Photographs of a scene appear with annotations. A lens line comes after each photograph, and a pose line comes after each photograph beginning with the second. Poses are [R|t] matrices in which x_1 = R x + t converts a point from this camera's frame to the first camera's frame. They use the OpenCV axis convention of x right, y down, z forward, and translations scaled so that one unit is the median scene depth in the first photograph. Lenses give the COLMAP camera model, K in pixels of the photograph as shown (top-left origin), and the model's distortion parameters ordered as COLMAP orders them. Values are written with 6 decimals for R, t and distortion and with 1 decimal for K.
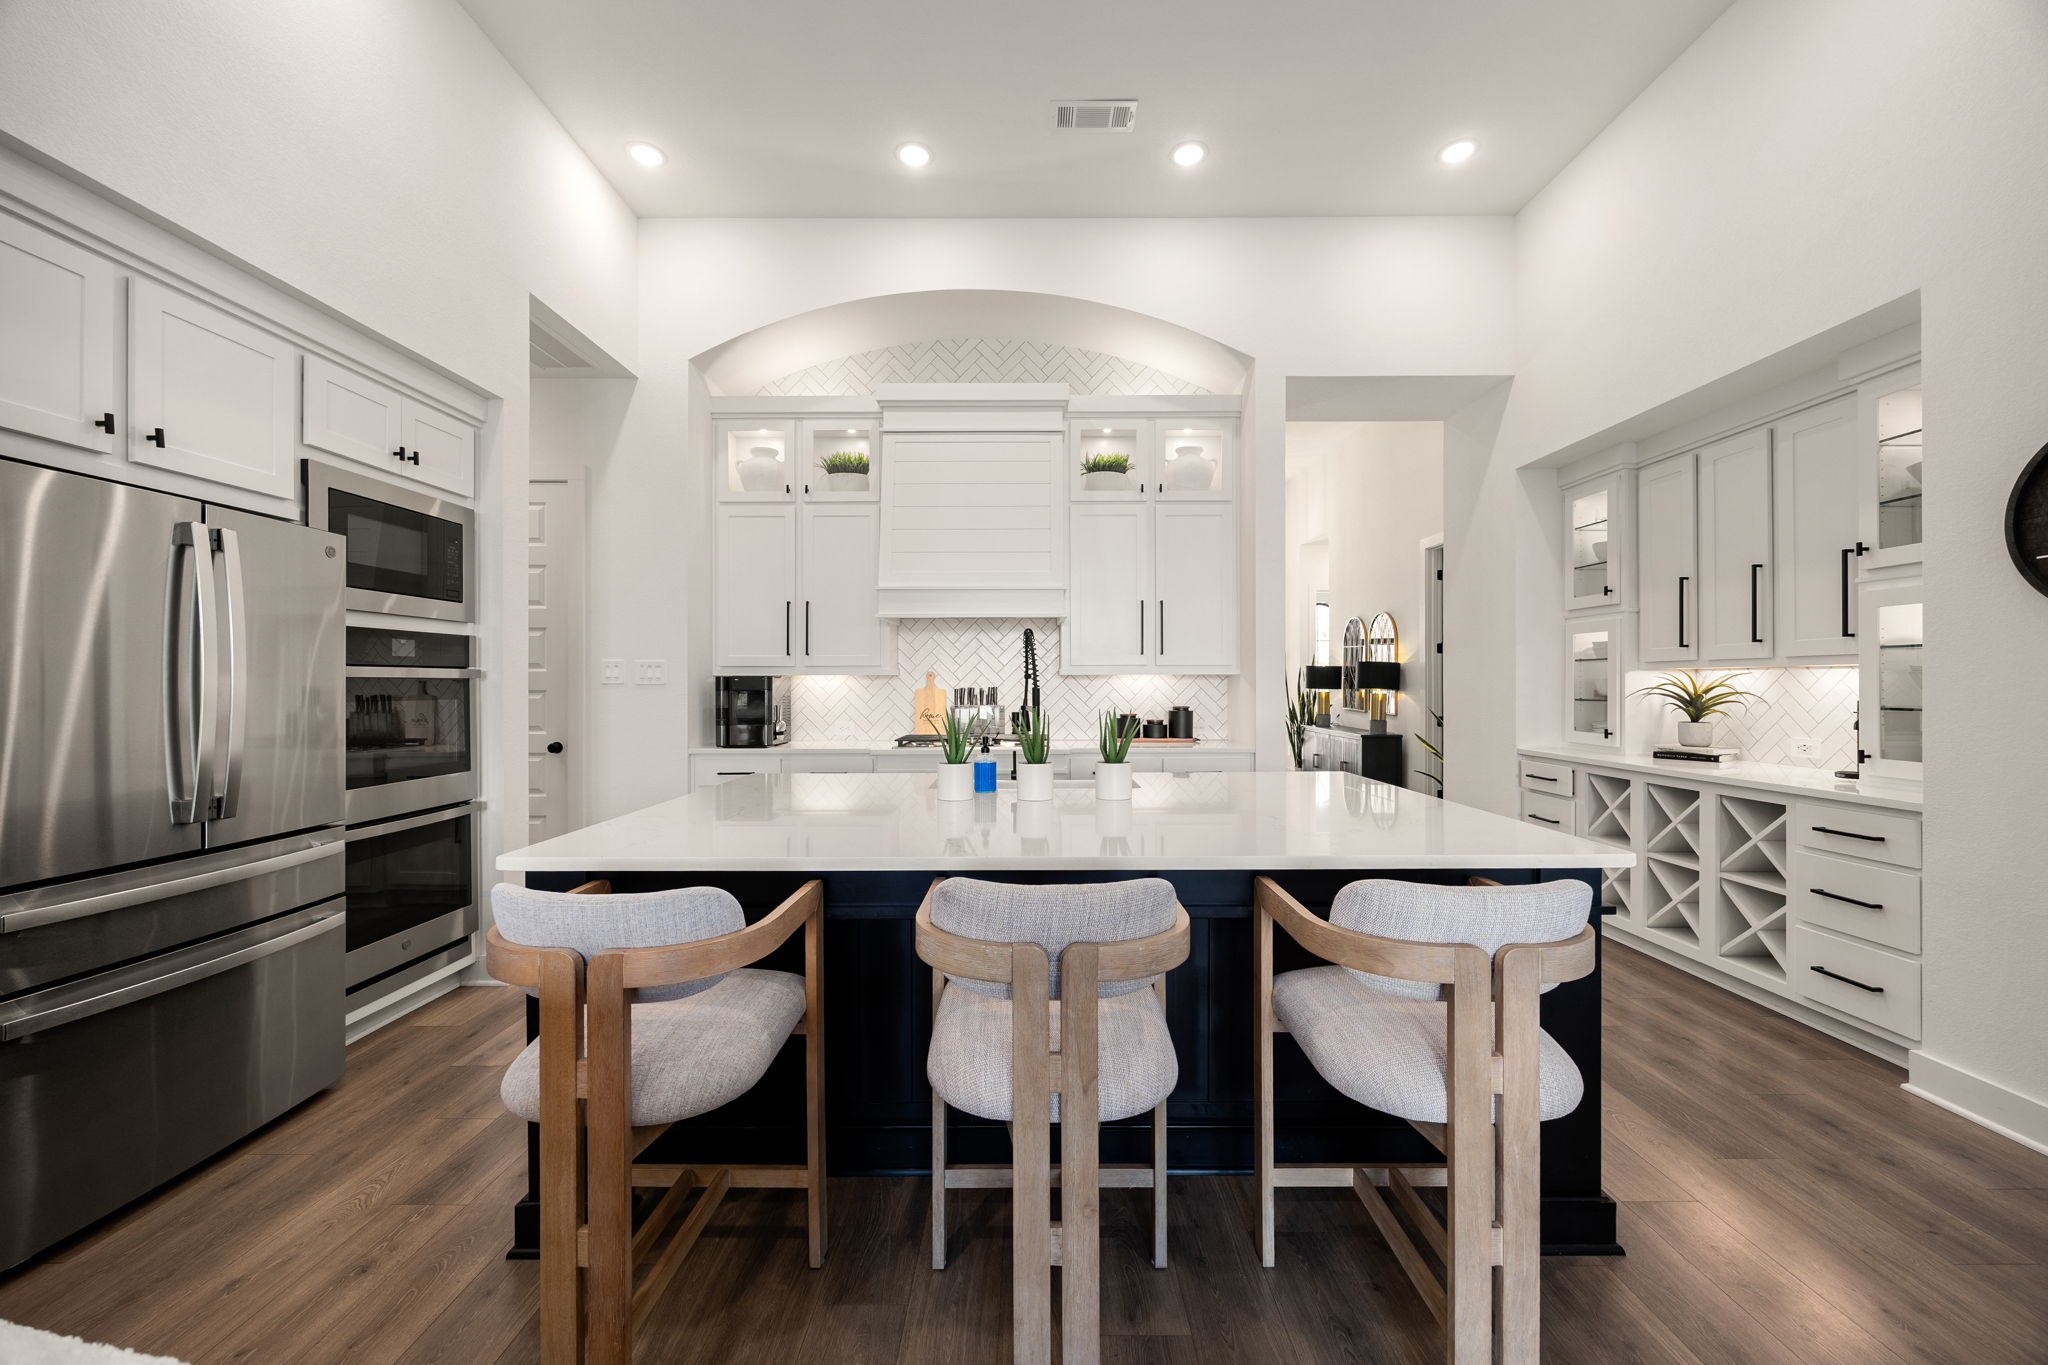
lens RADIAL K [[778.1, 0, 1028.0], [0, 778.1, 684.2], [0, 0, 1]] dist [-0.001186, 0.000009]
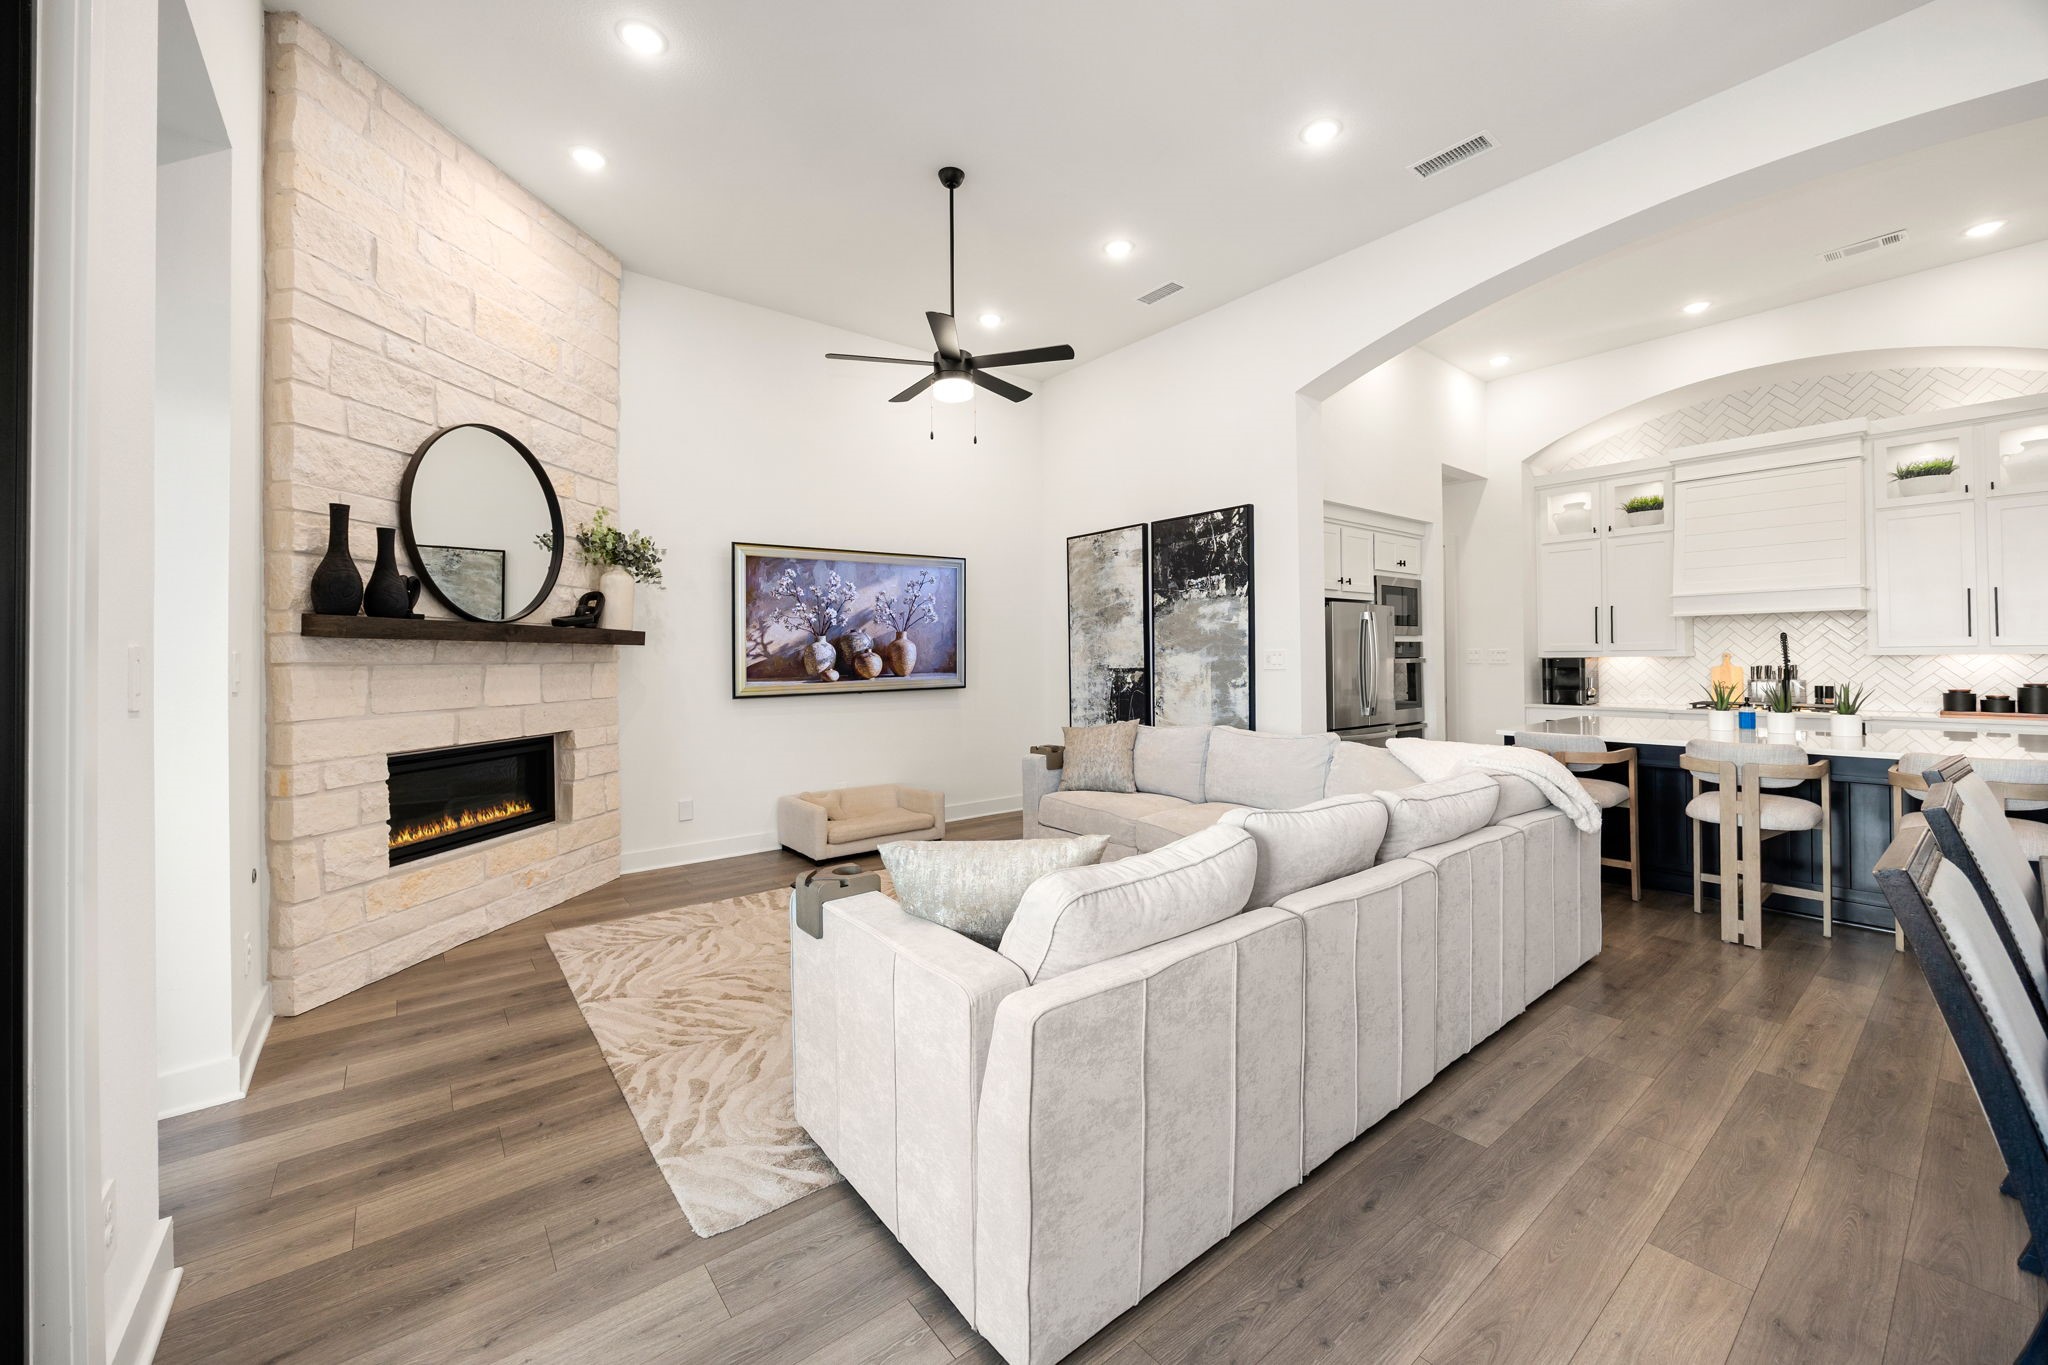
lens RADIAL K [[789.5, 0, 1033.8], [0, 789.5, 650.4], [0, 0, 1]] dist [-0.001668, -0.000238]
pose [[0.631164, -0.012492, -0.775549, 0.179932], [0.009077, 0.999921, -0.008718, -0.021545], [0.775596, -0.001537, 0.631227, -0.782950]]
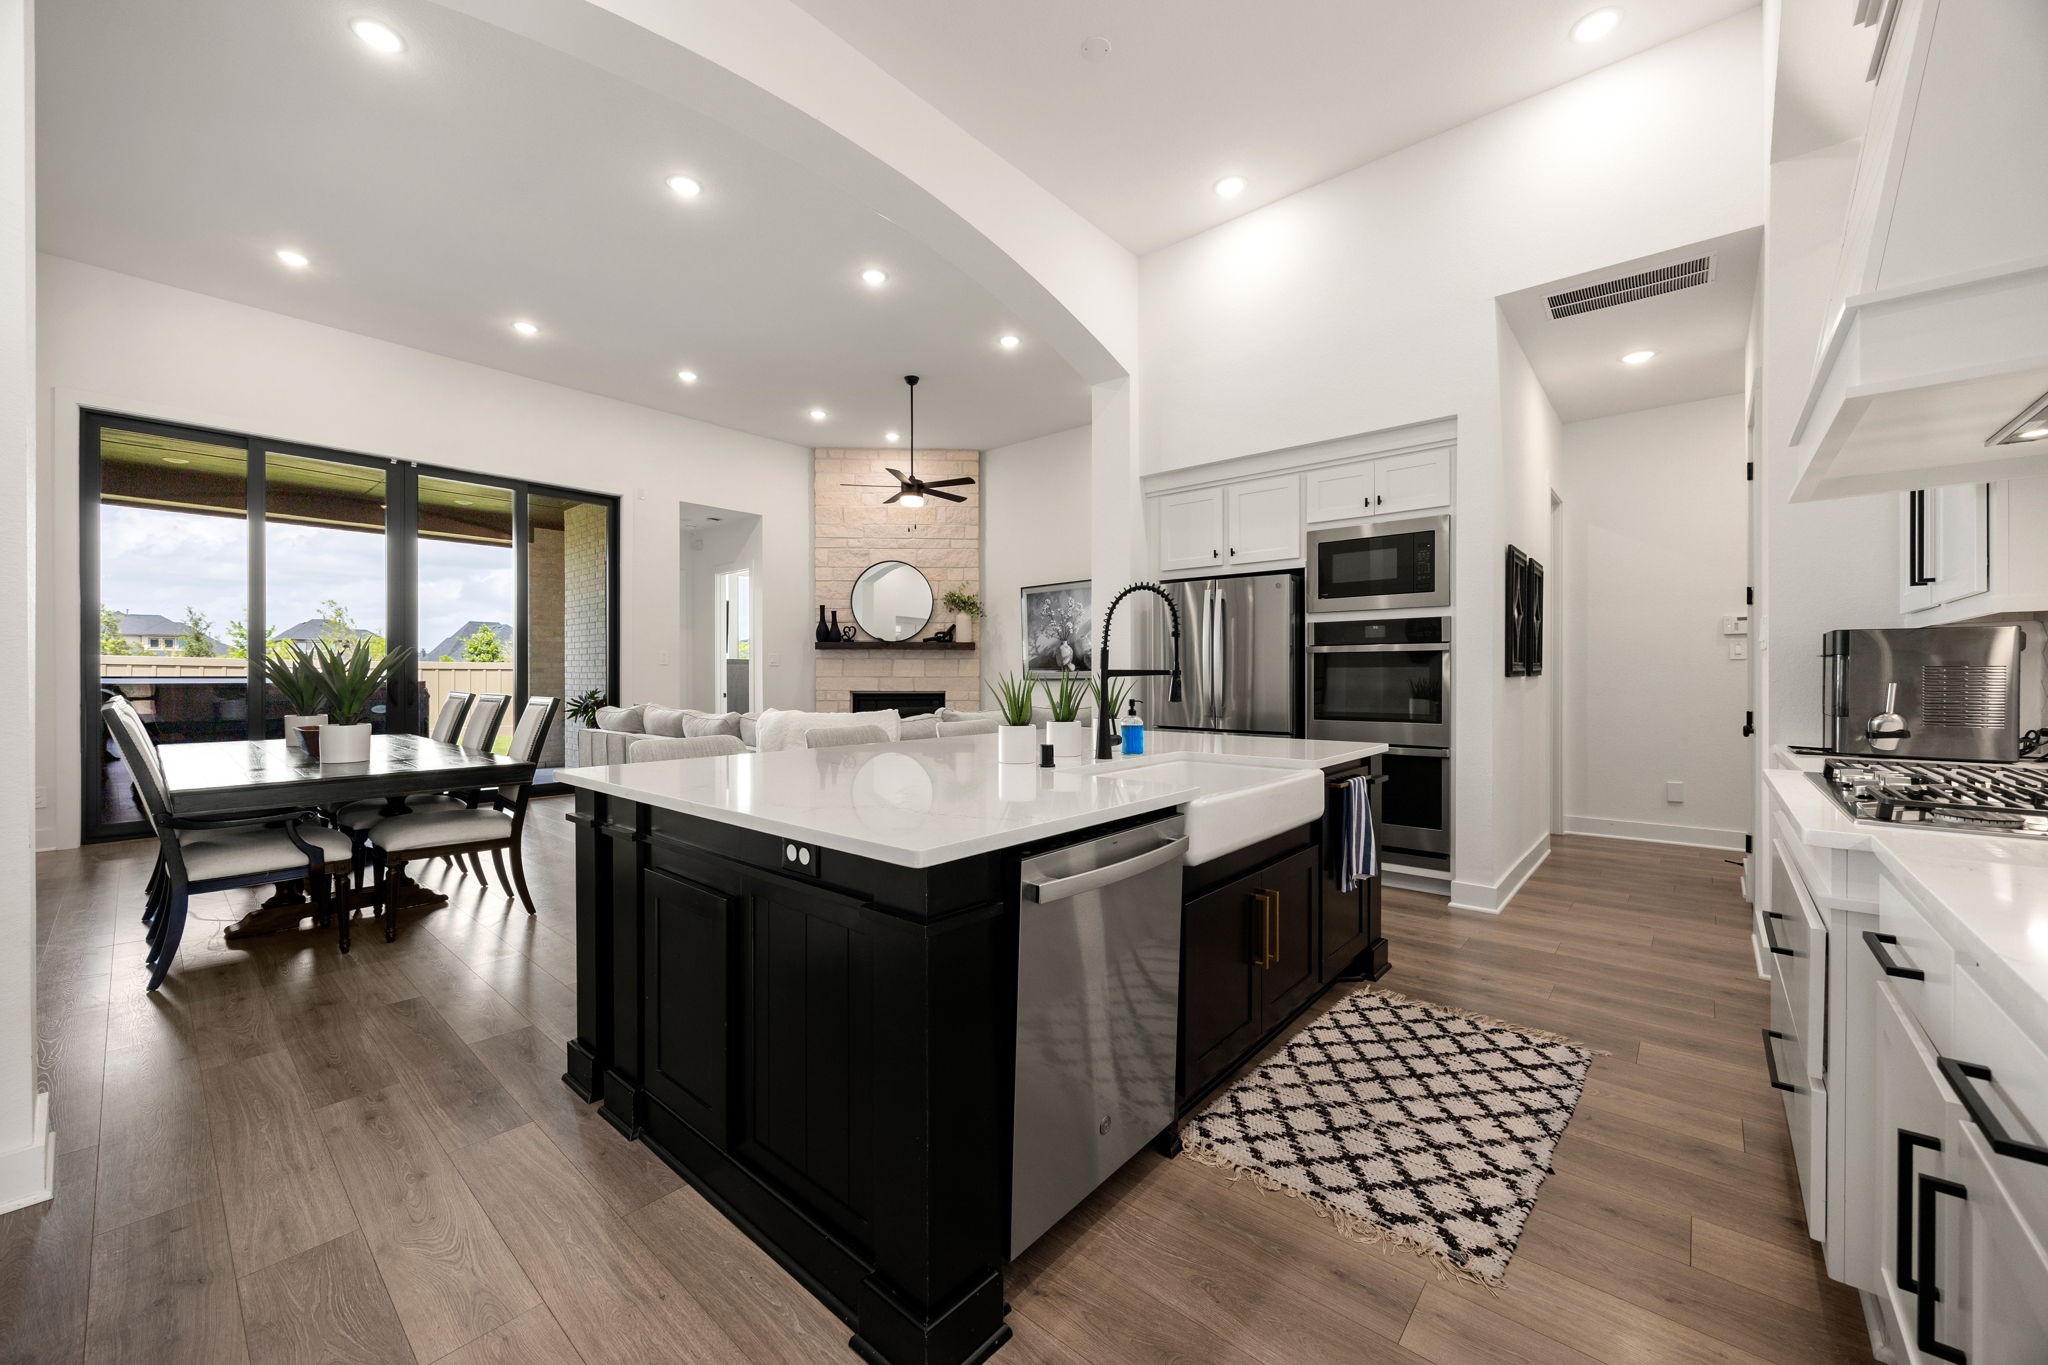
lens RADIAL K [[777.8, 0, 1030.6], [0, 777.8, 678.4], [0, 0, 1]] dist [-0.002193, -0.000147]
pose [[-0.647515, 0.006445, -0.762026, 0.468517], [0.001975, 0.999975, 0.006779, 0.019086], [0.762050, 0.002885, -0.647511, 0.917659]]
